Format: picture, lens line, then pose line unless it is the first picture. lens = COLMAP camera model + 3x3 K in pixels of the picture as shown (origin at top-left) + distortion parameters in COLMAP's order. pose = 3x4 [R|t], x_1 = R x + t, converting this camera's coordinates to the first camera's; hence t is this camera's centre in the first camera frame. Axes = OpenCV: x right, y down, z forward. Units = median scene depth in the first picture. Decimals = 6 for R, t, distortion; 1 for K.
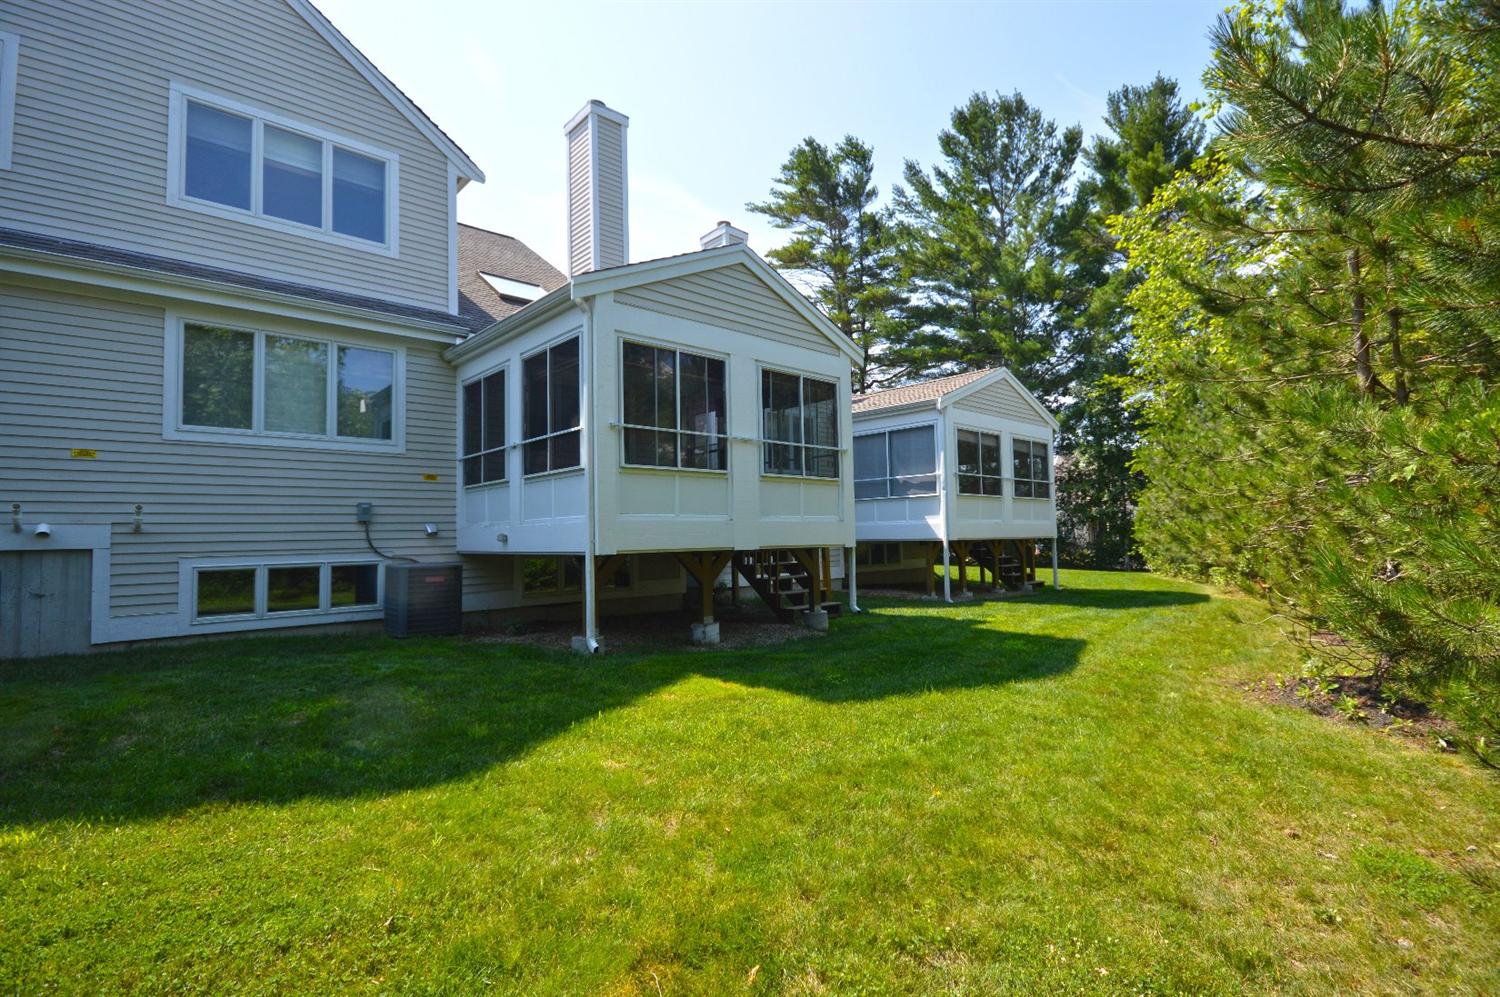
lens RADIAL K [[693.5, 0, 749.2], [0, 693.5, 502.0], [0, 0, 1]] dist [-0.001044, 0.000196]
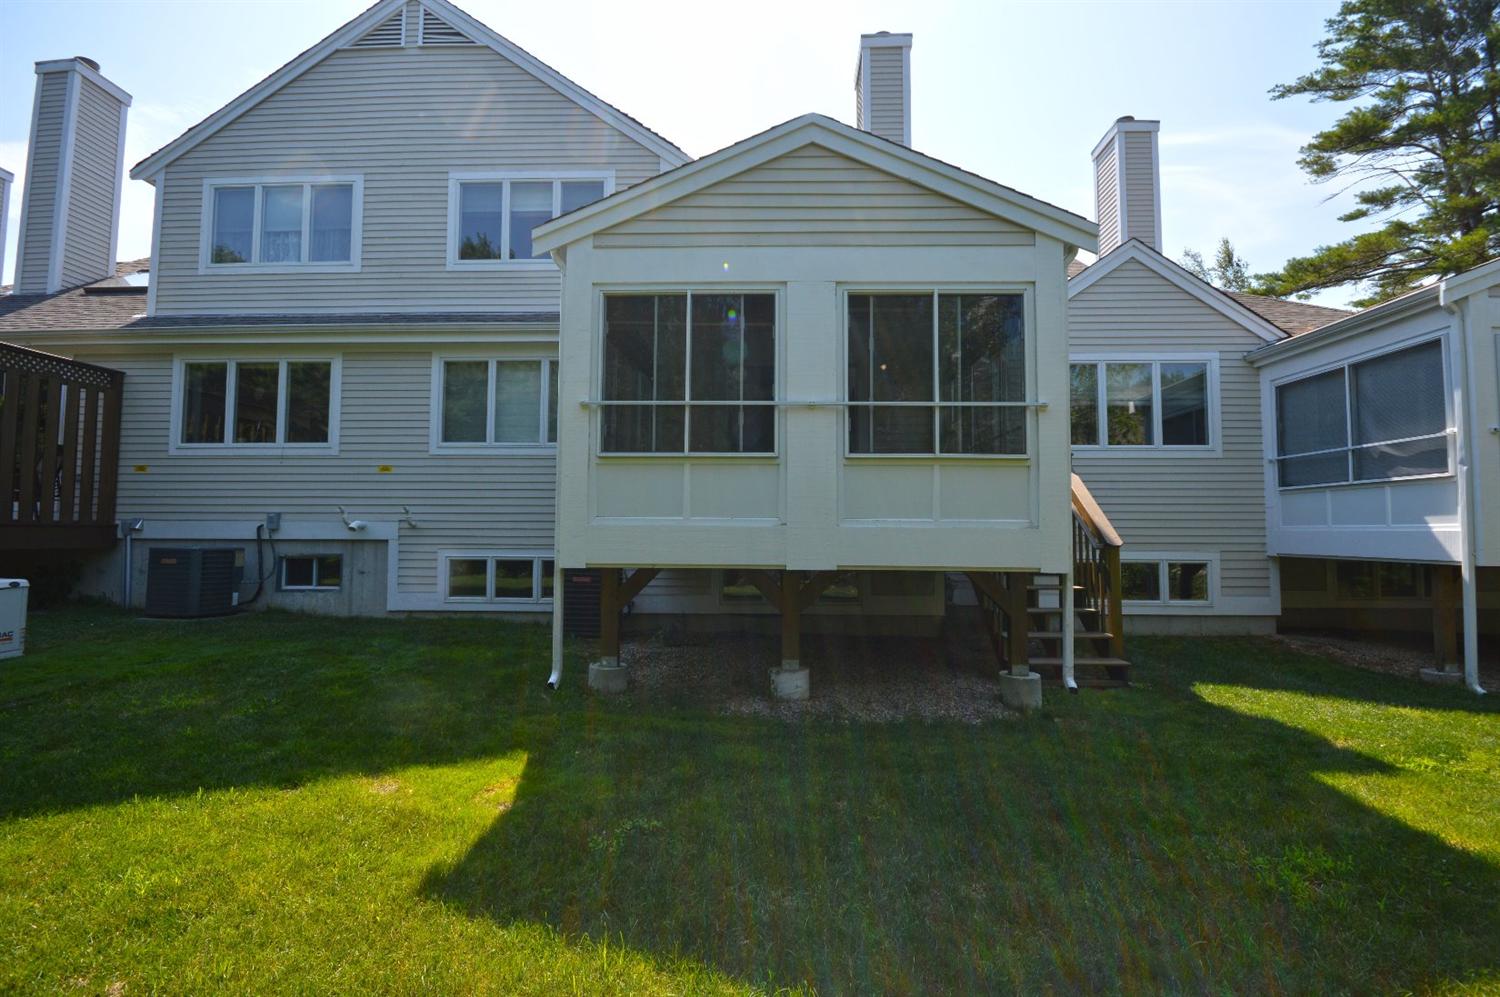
lens RADIAL K [[664.7, 0, 753.1], [0, 664.7, 500.5], [0, 0, 1]] dist [0.001773, -0.008029]
pose [[0.718990, -0.010789, -0.694937, 0.397878], [0.014038, 0.999901, -0.001000, 0.002517], [0.694879, -0.009036, 0.719070, 0.496708]]
